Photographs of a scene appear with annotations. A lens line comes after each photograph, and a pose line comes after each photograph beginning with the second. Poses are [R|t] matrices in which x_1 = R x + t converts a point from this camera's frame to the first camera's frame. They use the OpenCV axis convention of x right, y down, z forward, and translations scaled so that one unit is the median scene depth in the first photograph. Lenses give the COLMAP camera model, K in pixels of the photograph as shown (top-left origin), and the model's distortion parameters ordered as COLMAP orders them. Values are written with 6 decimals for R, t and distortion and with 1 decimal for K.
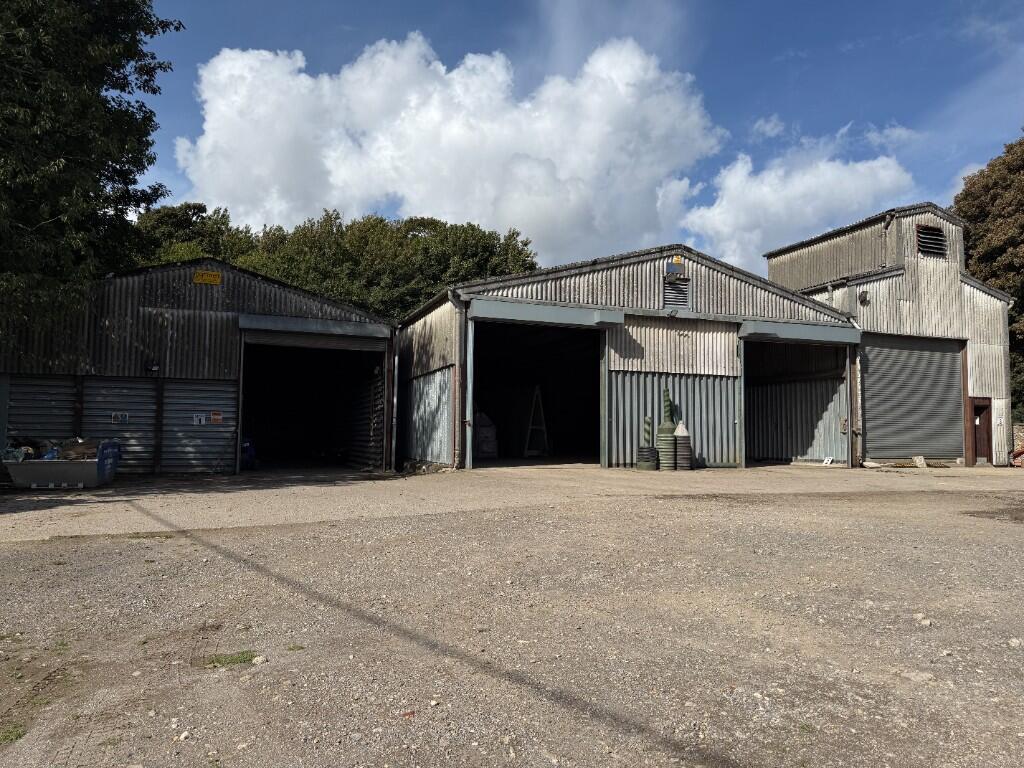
lens RADIAL K [[717.9, 0, 511.0], [0, 717.9, 401.8], [0, 0, 1]] dist [0.092146, -0.000064]
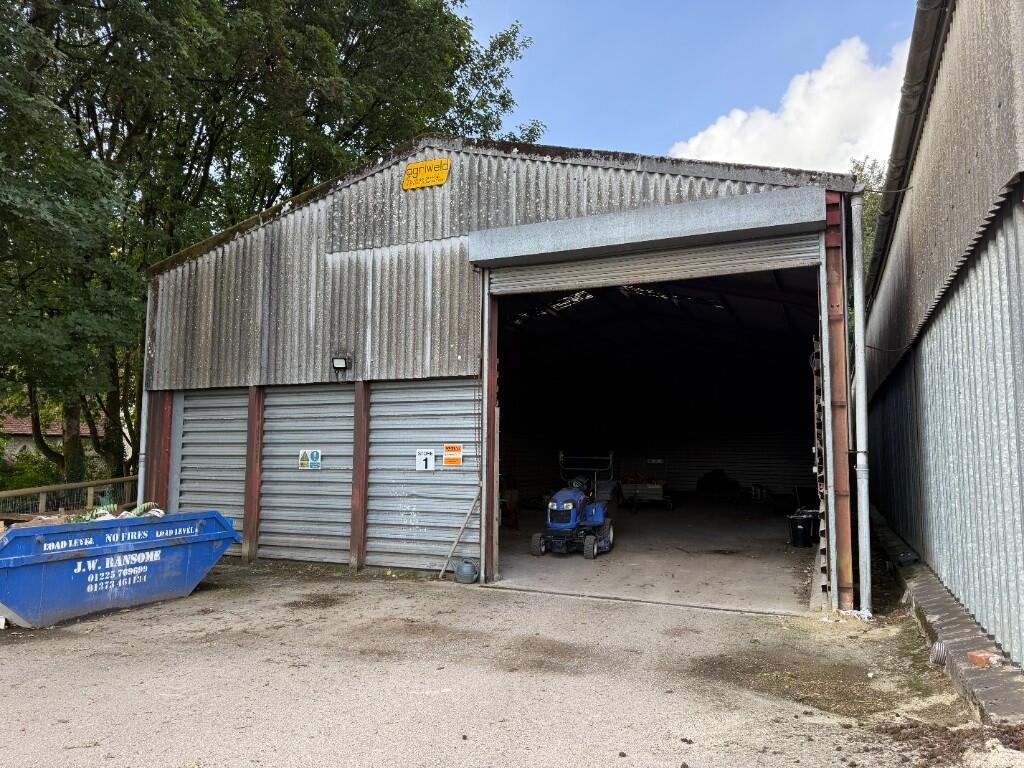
lens RADIAL K [[717.9, 0, 511.0], [0, 717.9, 401.8], [0, 0, 1]] dist [0.092146, -0.000064]
pose [[0.695595, -0.070451, -0.714972, -0.031235], [0.024758, 0.996940, -0.074148, 0.022507], [0.718008, 0.033875, 0.695211, 0.701671]]
